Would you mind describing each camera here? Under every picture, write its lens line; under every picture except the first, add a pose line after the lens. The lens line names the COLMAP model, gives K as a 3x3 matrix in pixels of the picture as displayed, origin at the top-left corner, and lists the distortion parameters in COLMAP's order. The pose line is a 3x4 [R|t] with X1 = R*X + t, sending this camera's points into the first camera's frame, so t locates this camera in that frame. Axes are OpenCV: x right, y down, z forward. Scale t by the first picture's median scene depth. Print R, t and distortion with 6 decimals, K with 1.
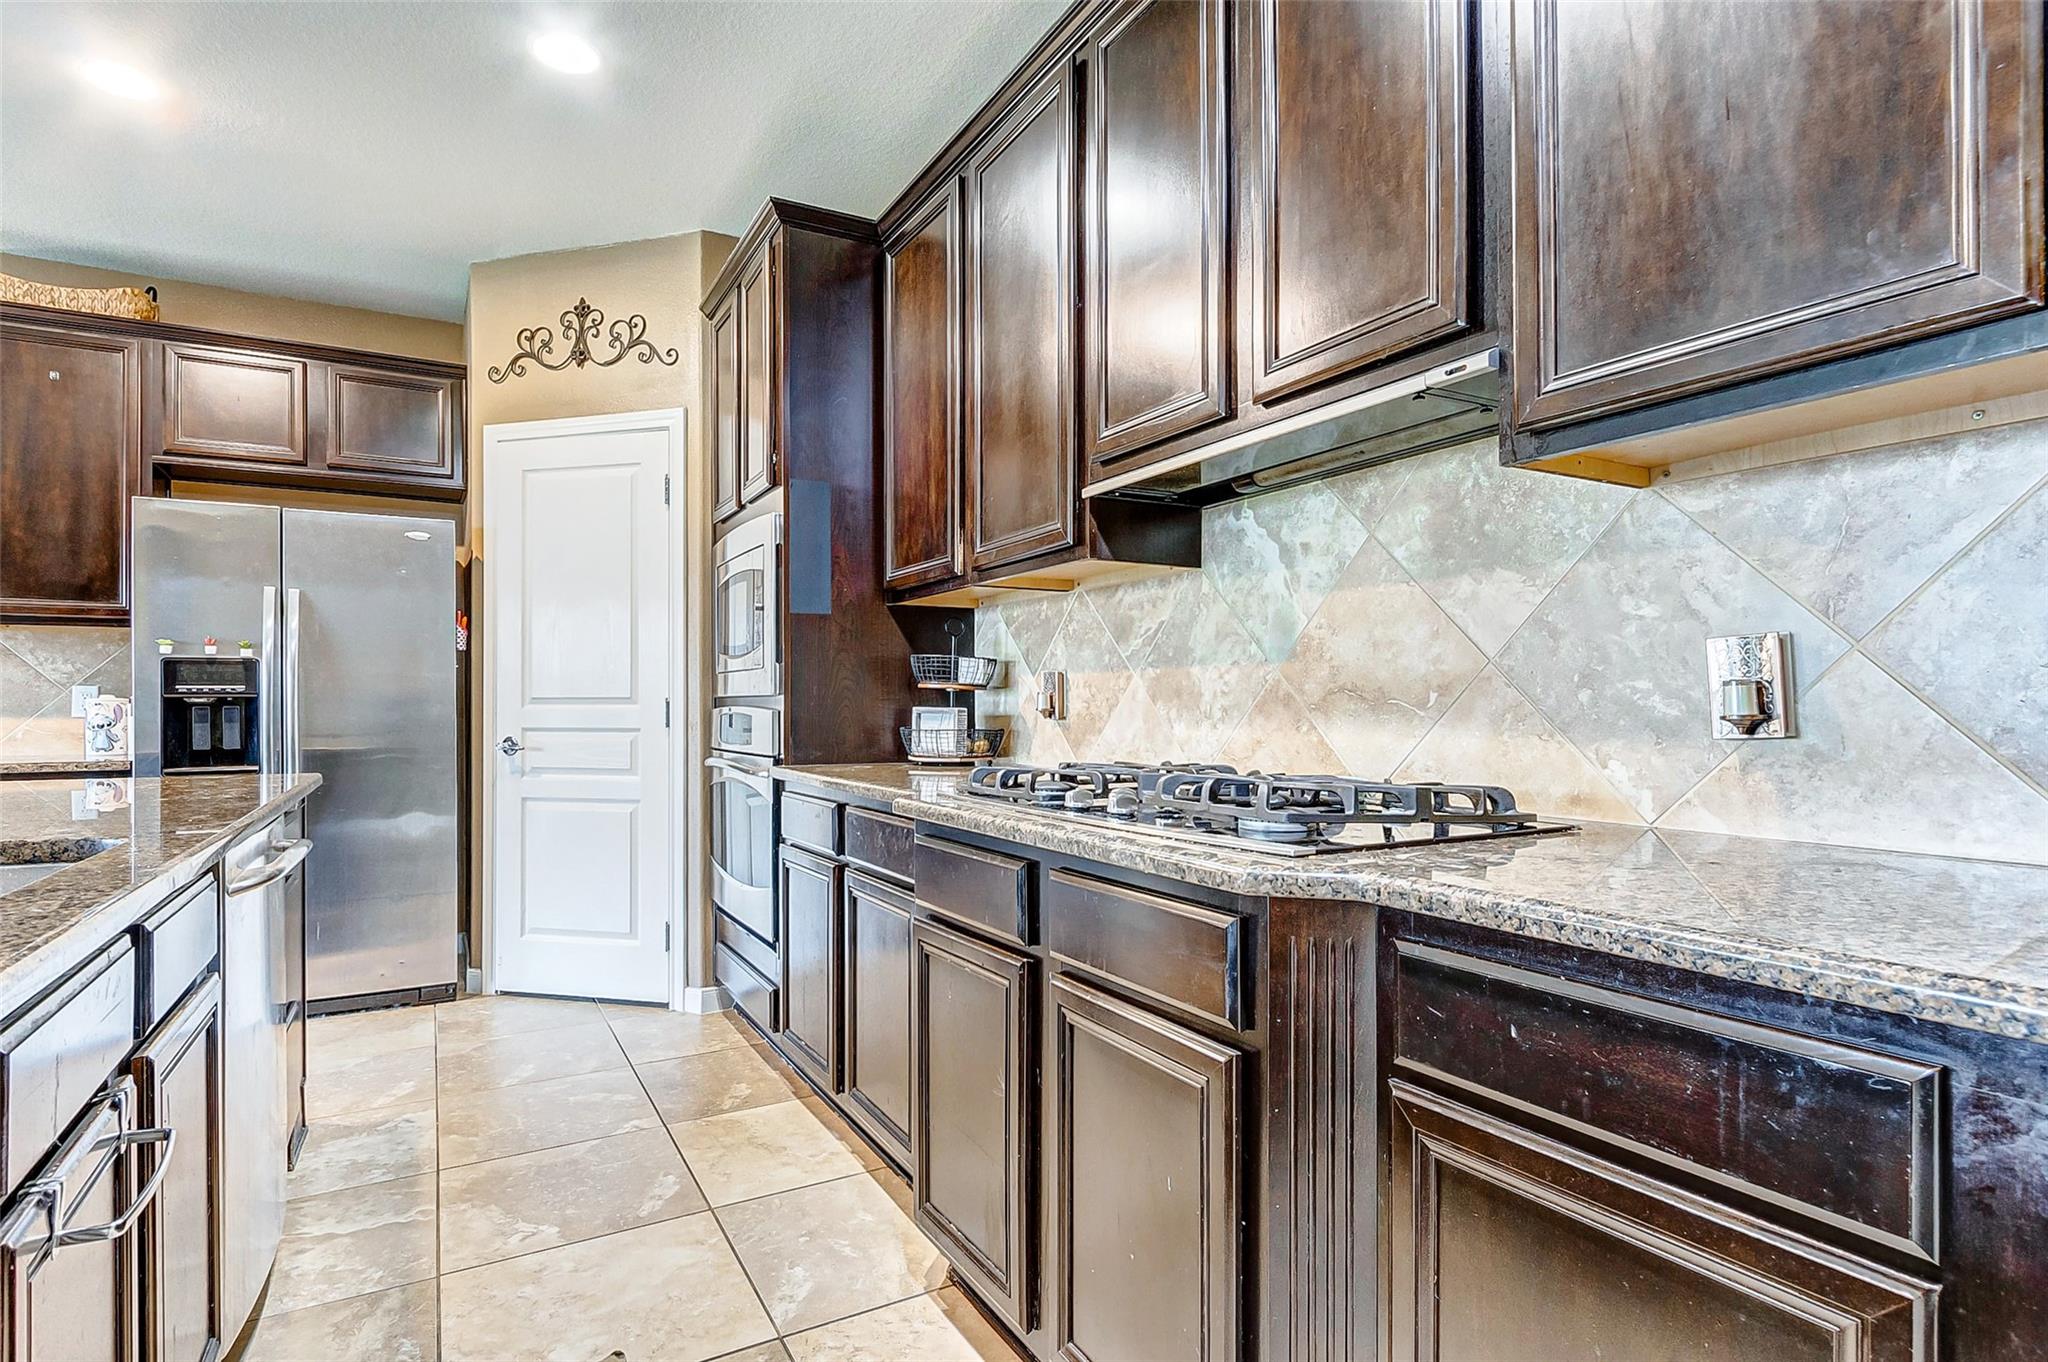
lens RADIAL K [[1026.2, 0, 1005.2], [0, 1026.2, 709.5], [0, 0, 1]] dist [0.002766, 0.000534]
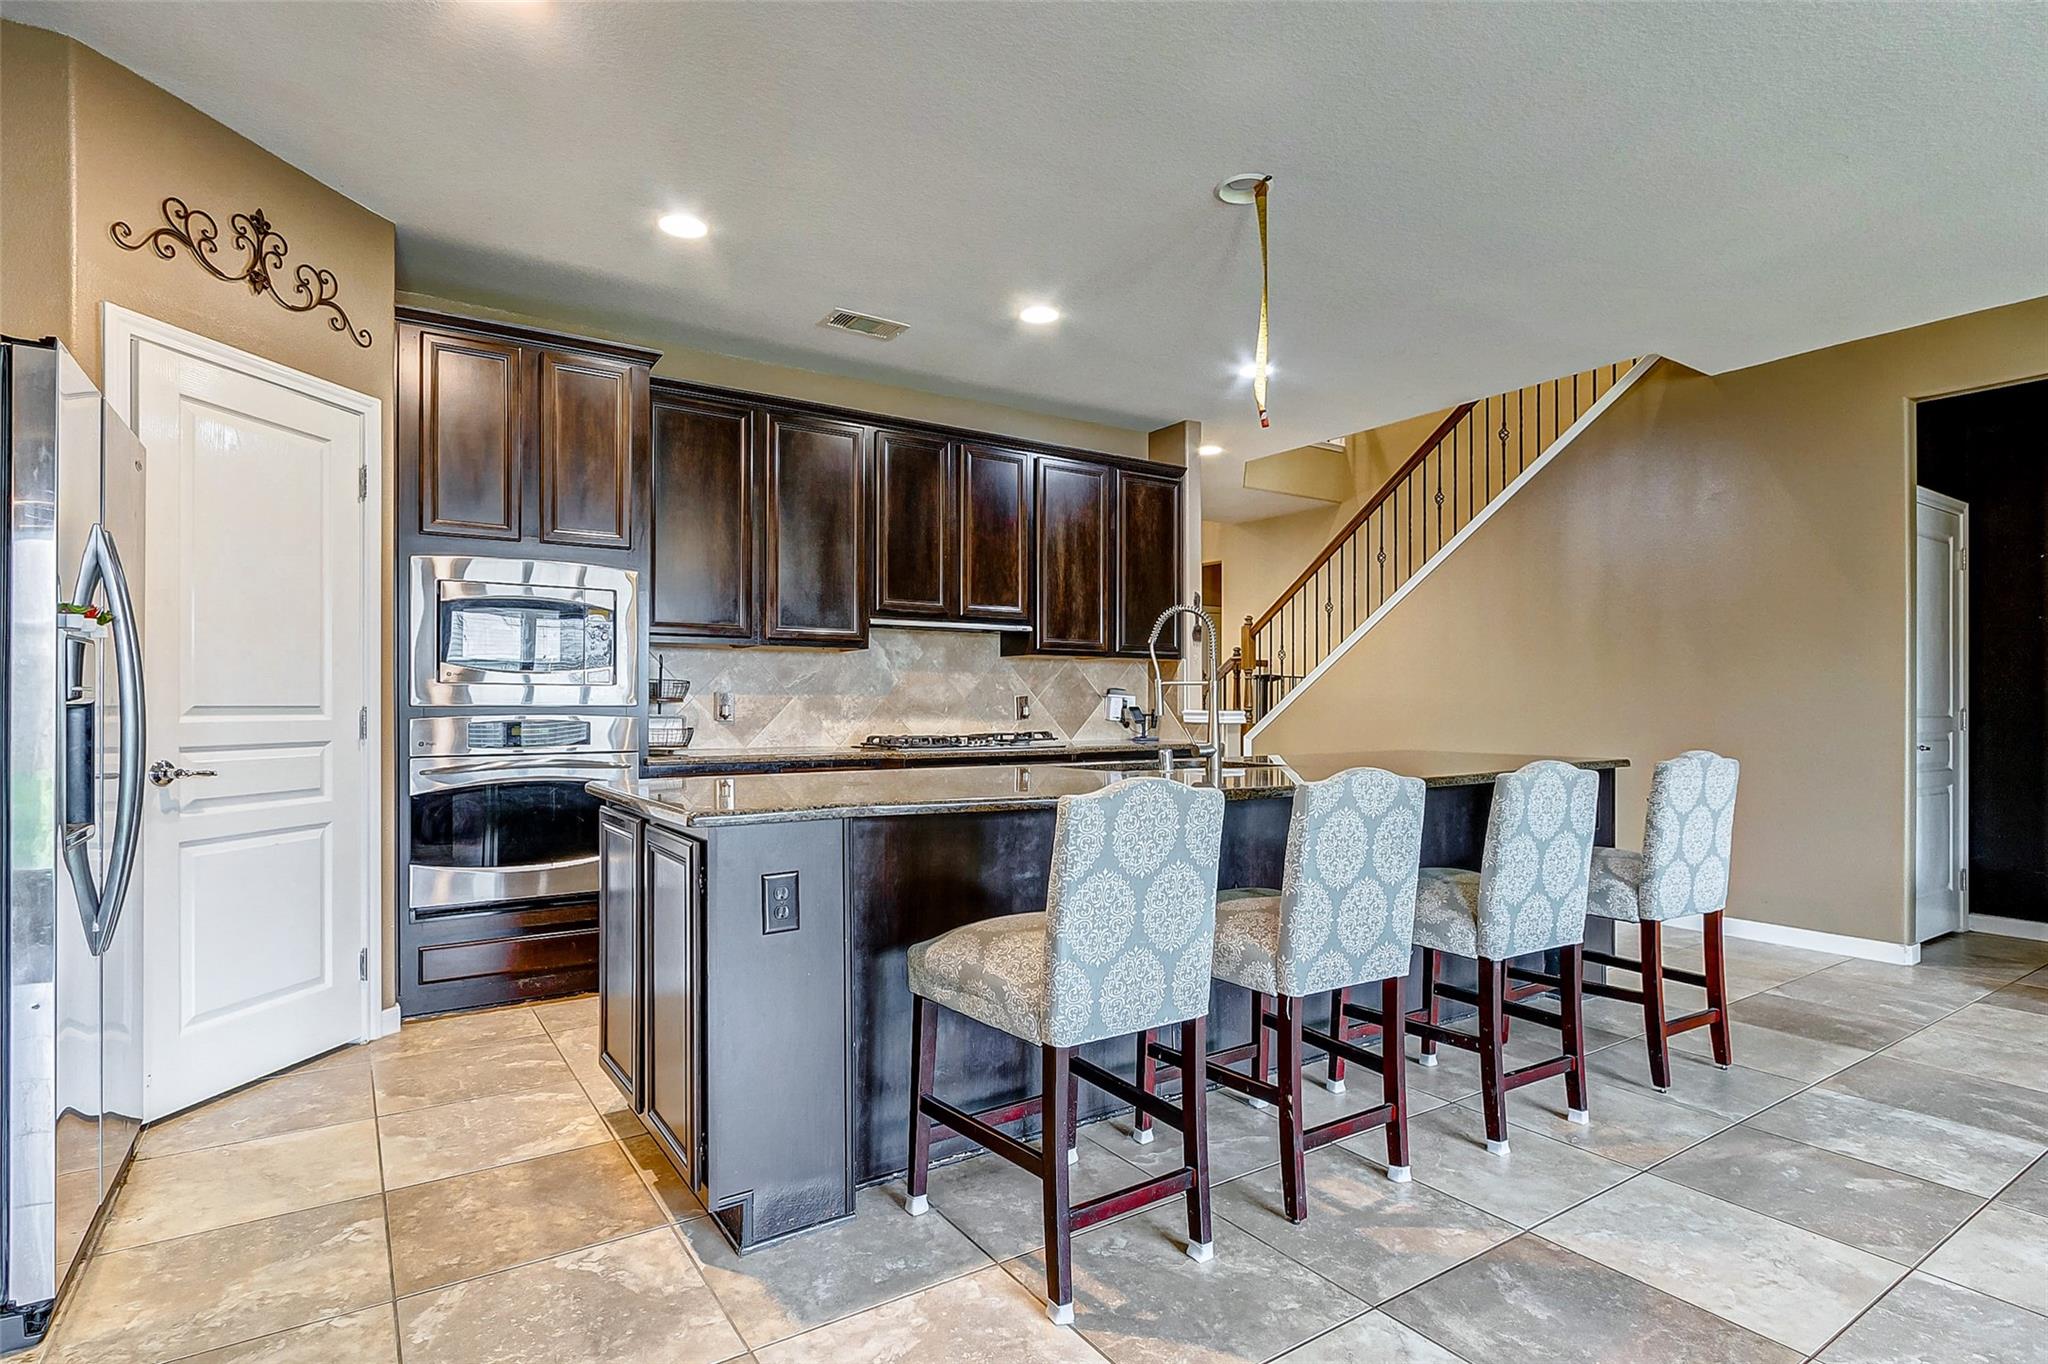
lens RADIAL K [[1026.2, 0, 1023.3], [0, 1026.2, 695.1], [0, 0, 1]] dist [0.002766, 0.000534]
pose [[-0.080699, 0.008374, 0.996703, -2.138990], [-0.000365, 0.999964, -0.008431, -0.023606], [-0.996738, -0.001044, -0.080693, 0.797090]]
